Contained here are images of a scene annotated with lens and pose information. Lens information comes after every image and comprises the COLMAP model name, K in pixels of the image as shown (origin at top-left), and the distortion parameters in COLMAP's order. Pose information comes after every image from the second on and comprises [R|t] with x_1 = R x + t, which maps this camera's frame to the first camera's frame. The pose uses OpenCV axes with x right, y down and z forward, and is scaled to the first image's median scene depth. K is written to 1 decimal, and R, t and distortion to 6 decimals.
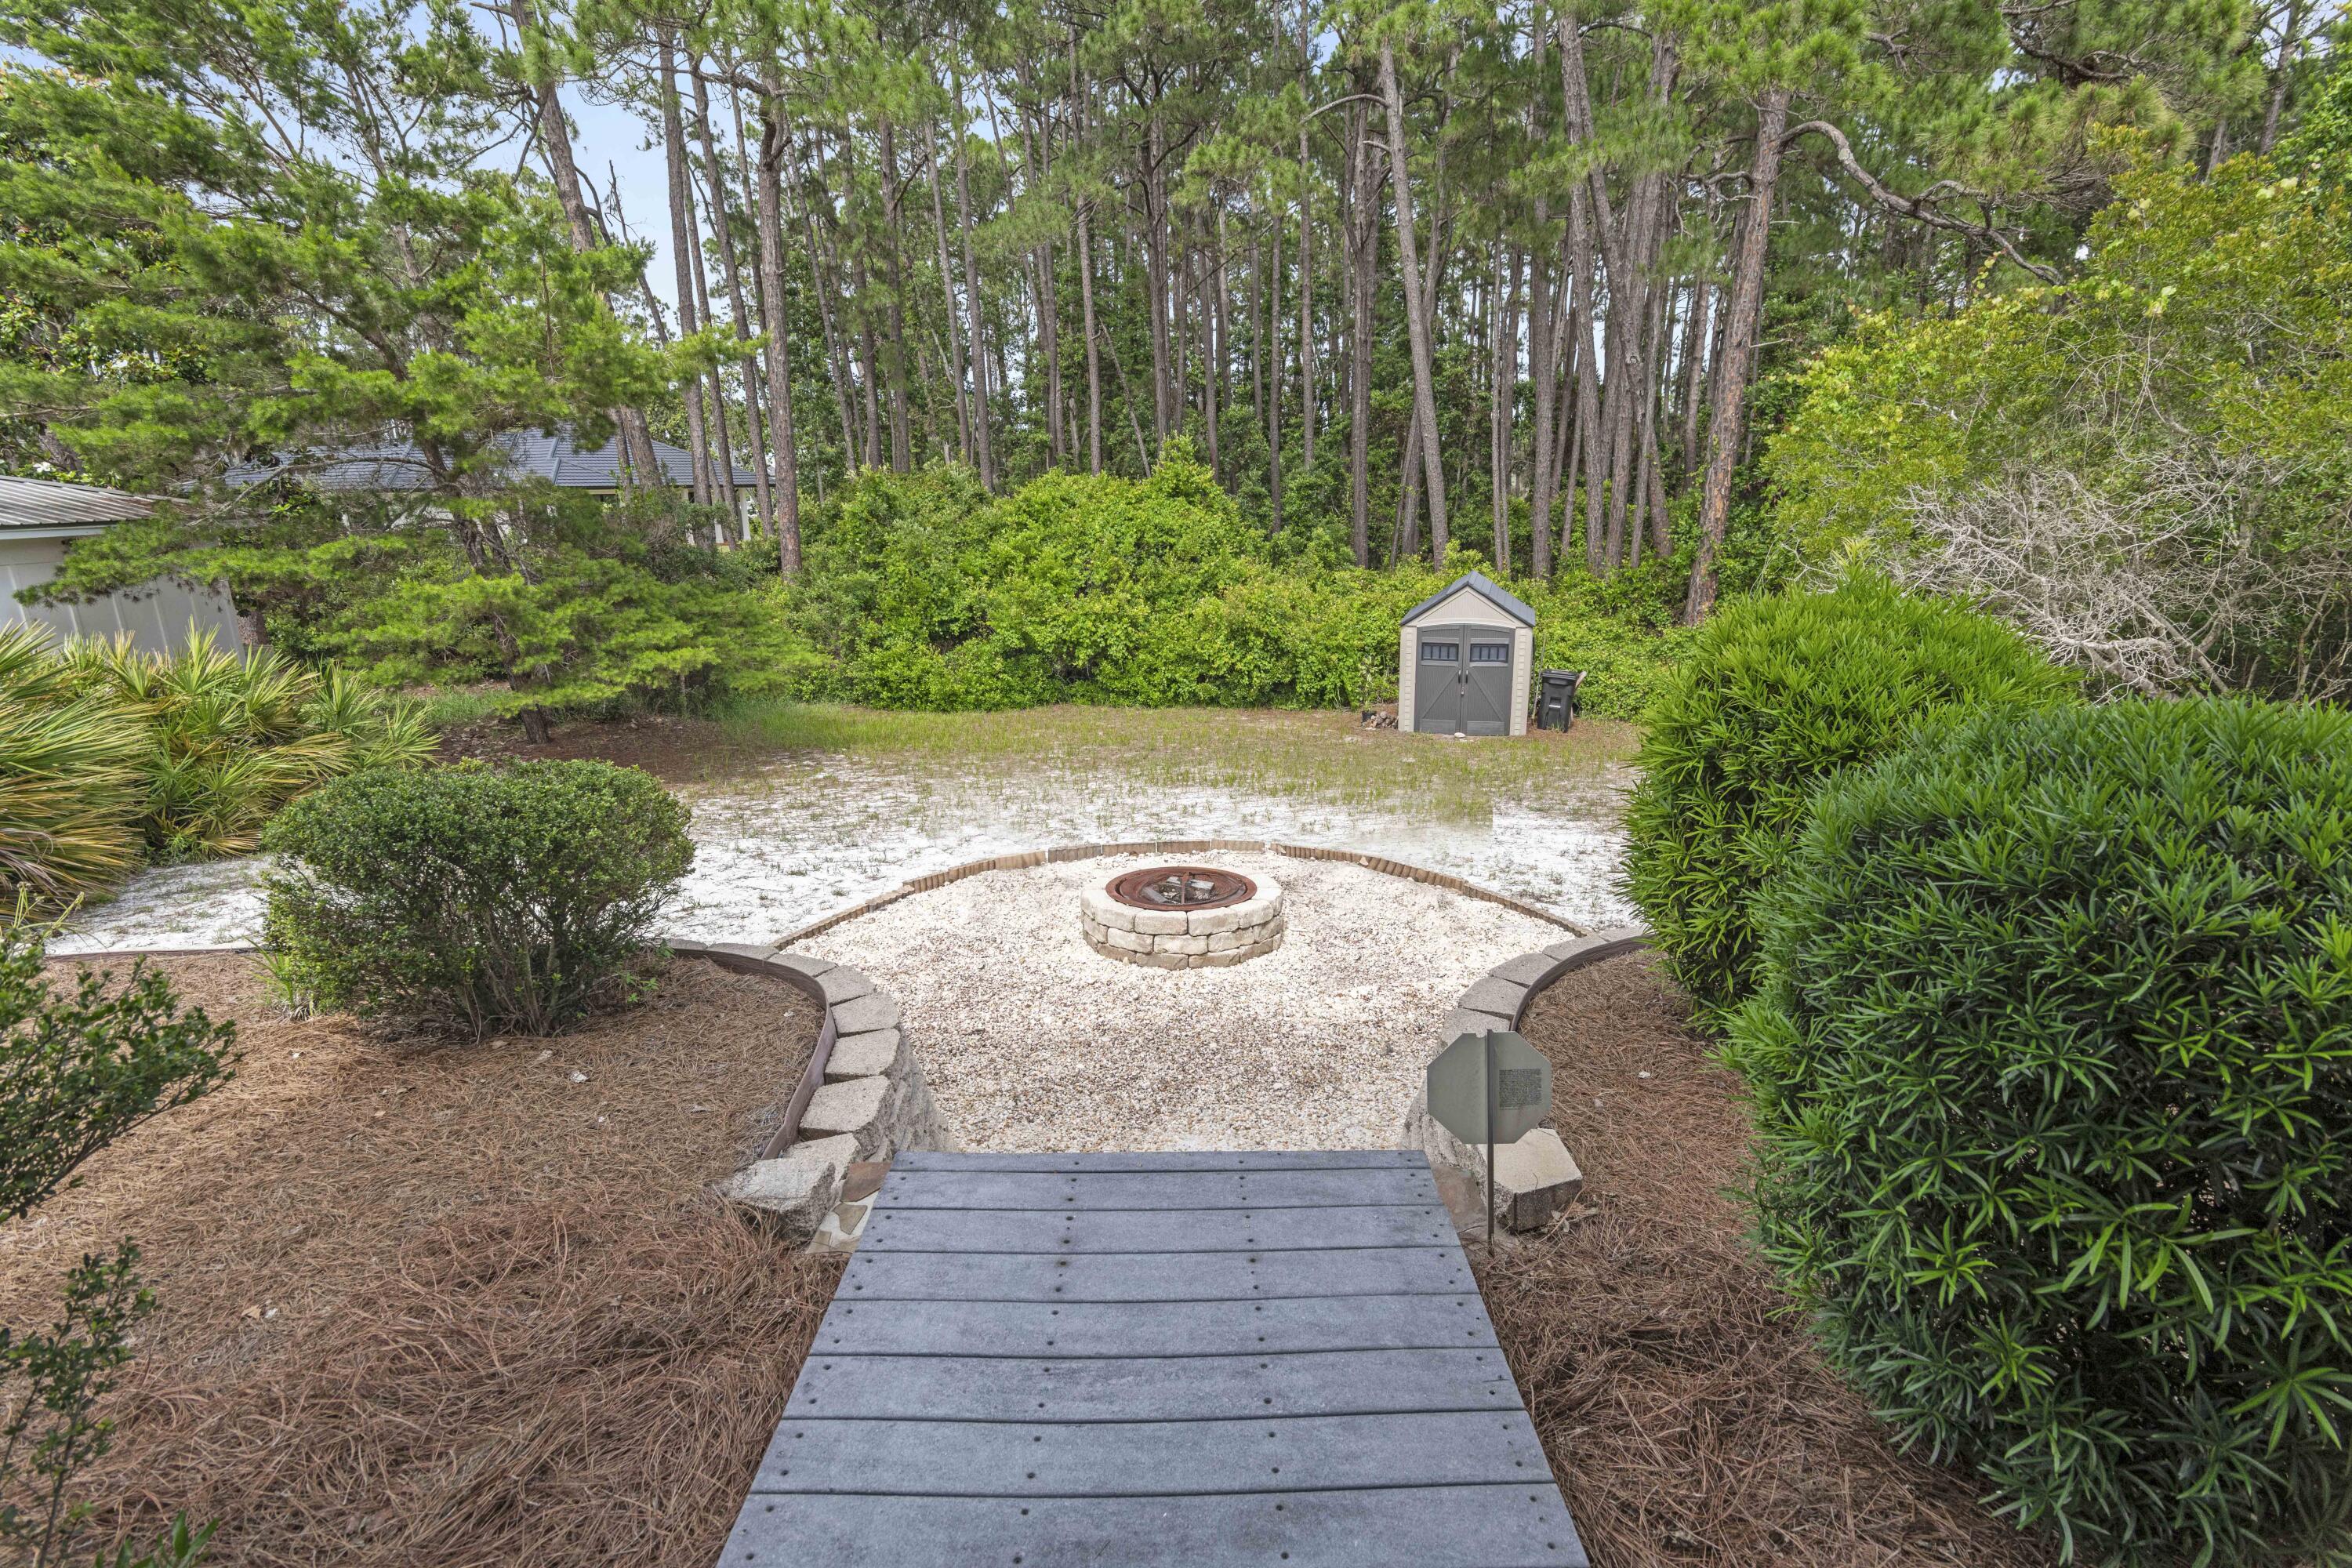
lens RADIAL K [[1153.9, 0, 1190.3], [0, 1153.9, 779.6], [0, 0, 1]] dist [0.001368, -0.000733]
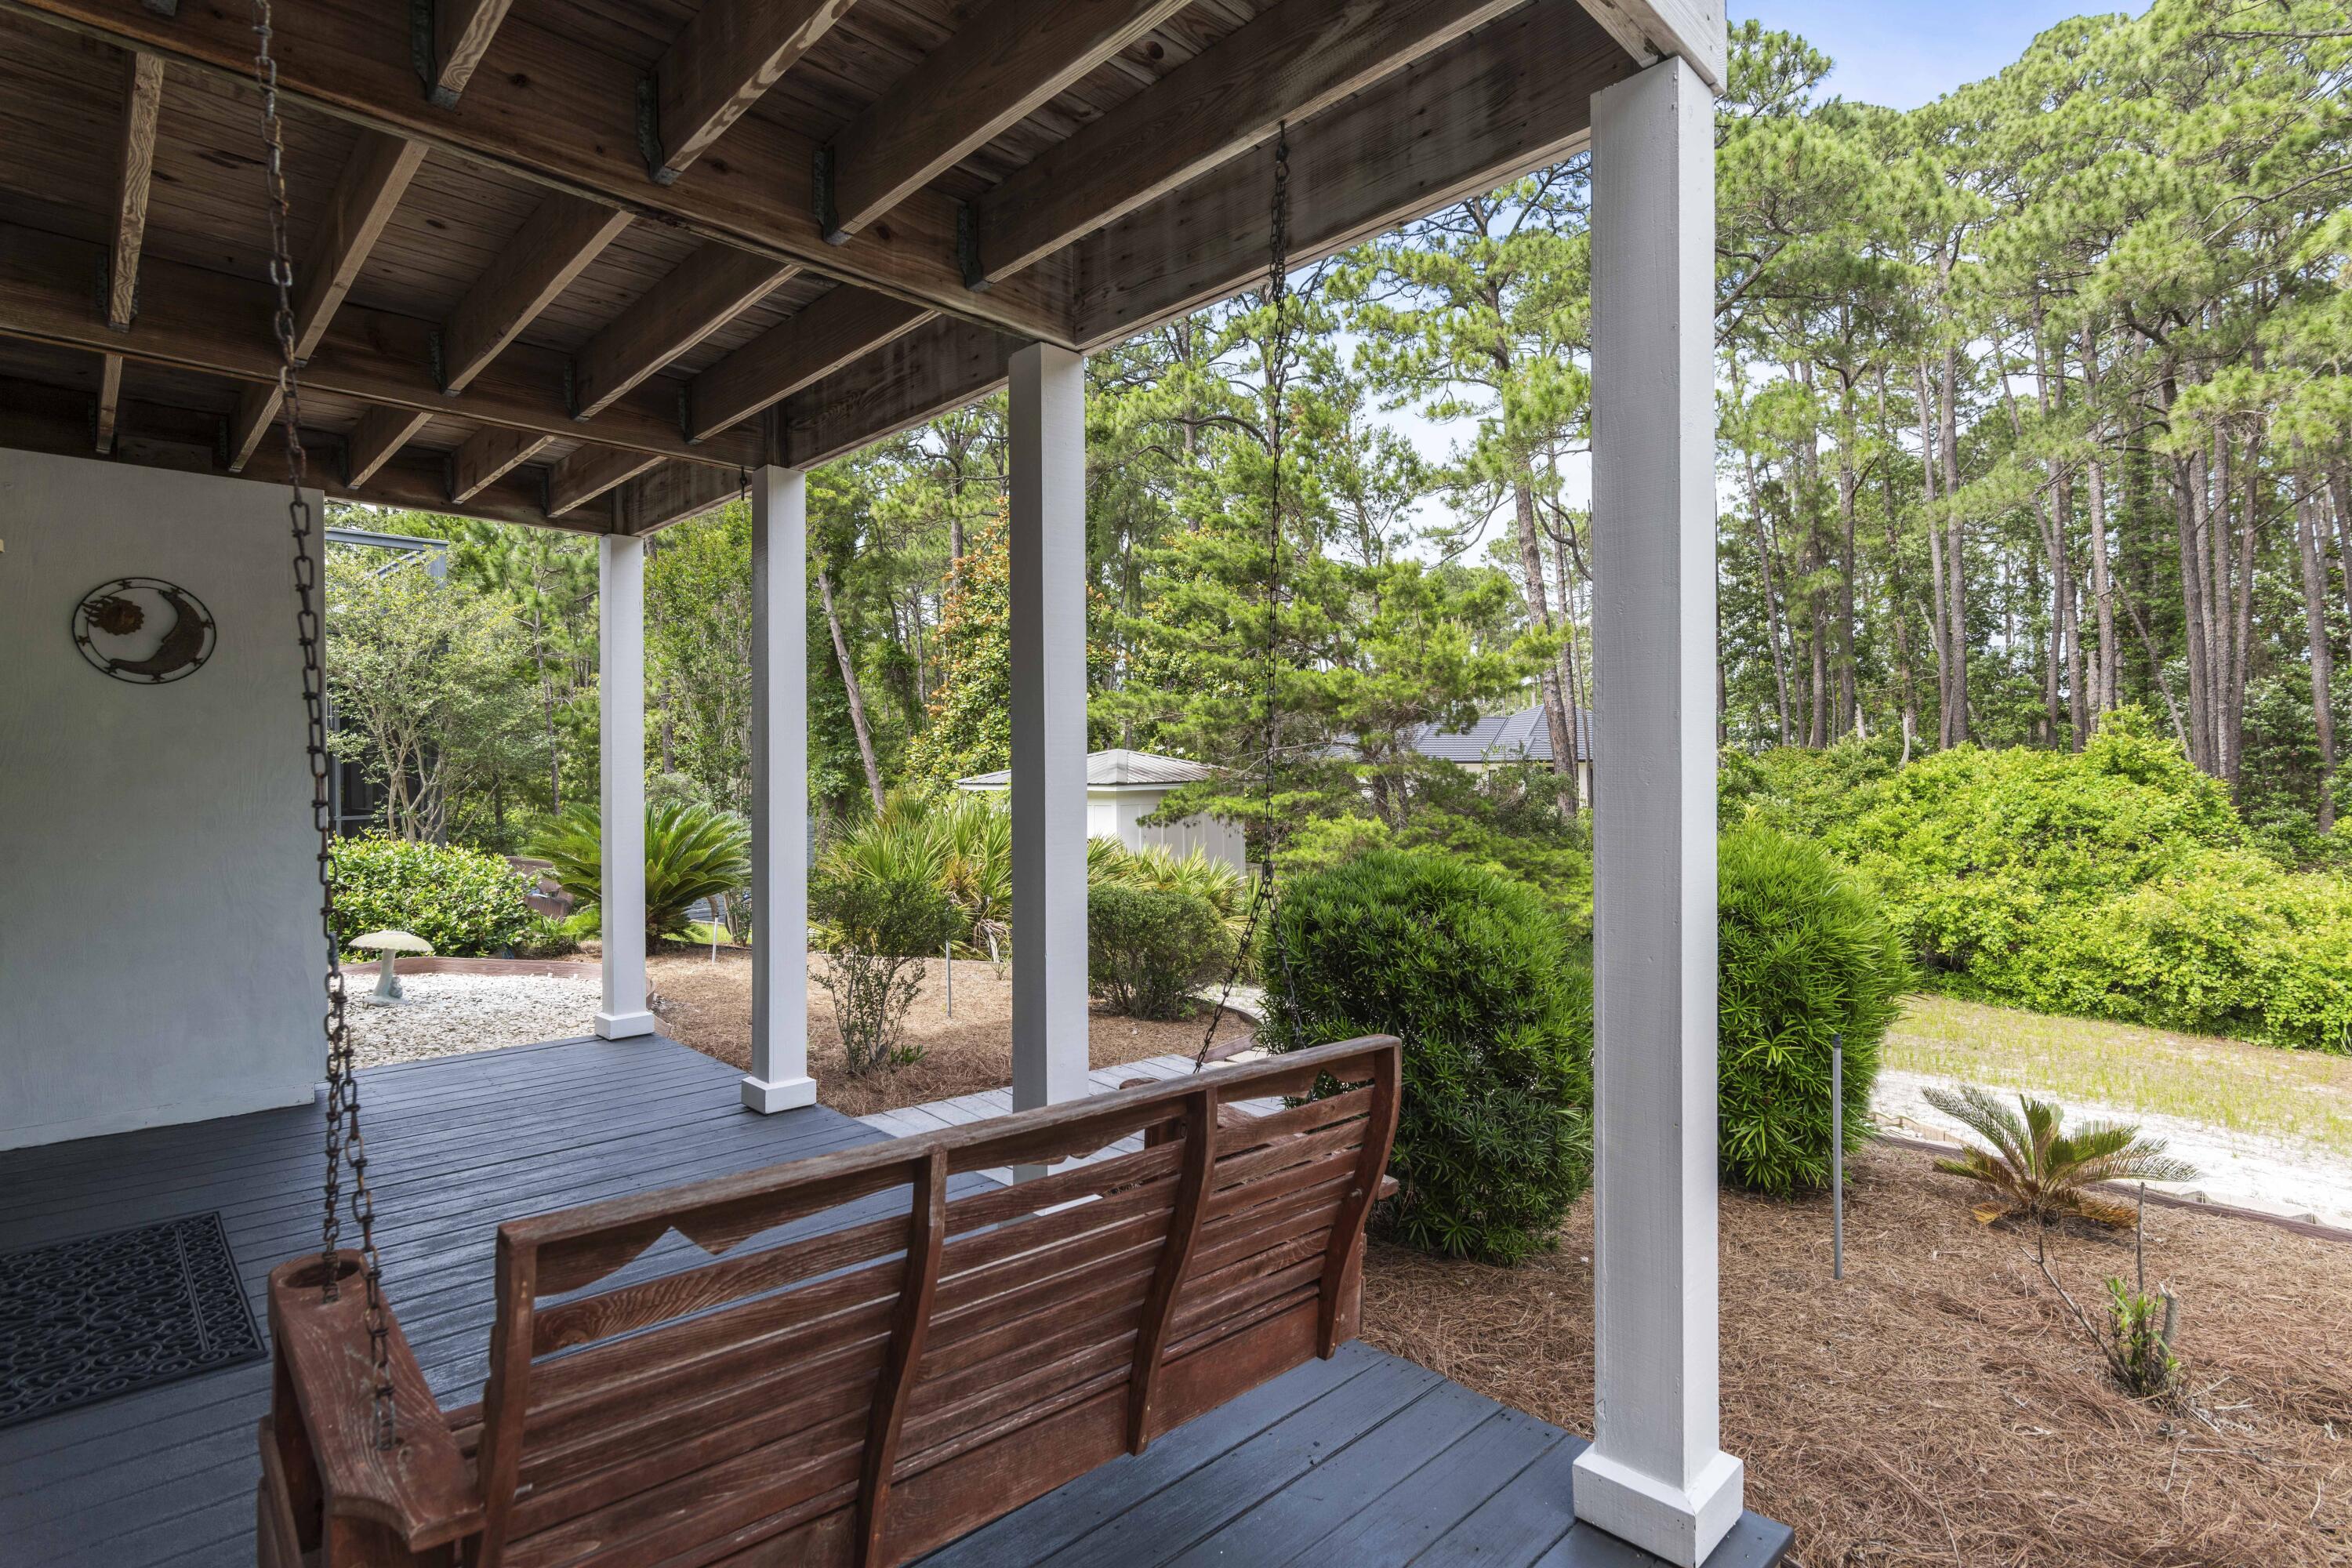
lens RADIAL K [[1185.8, 0, 1176.0], [0, 1185.8, 784.0], [0, 0, 1]] dist [0.001201, 0.001416]
pose [[0.673667, 0.019760, -0.738771, 0.183653], [-0.186466, 0.971845, -0.144040, 0.018771], [0.715124, 0.234790, 0.658385, -0.076585]]
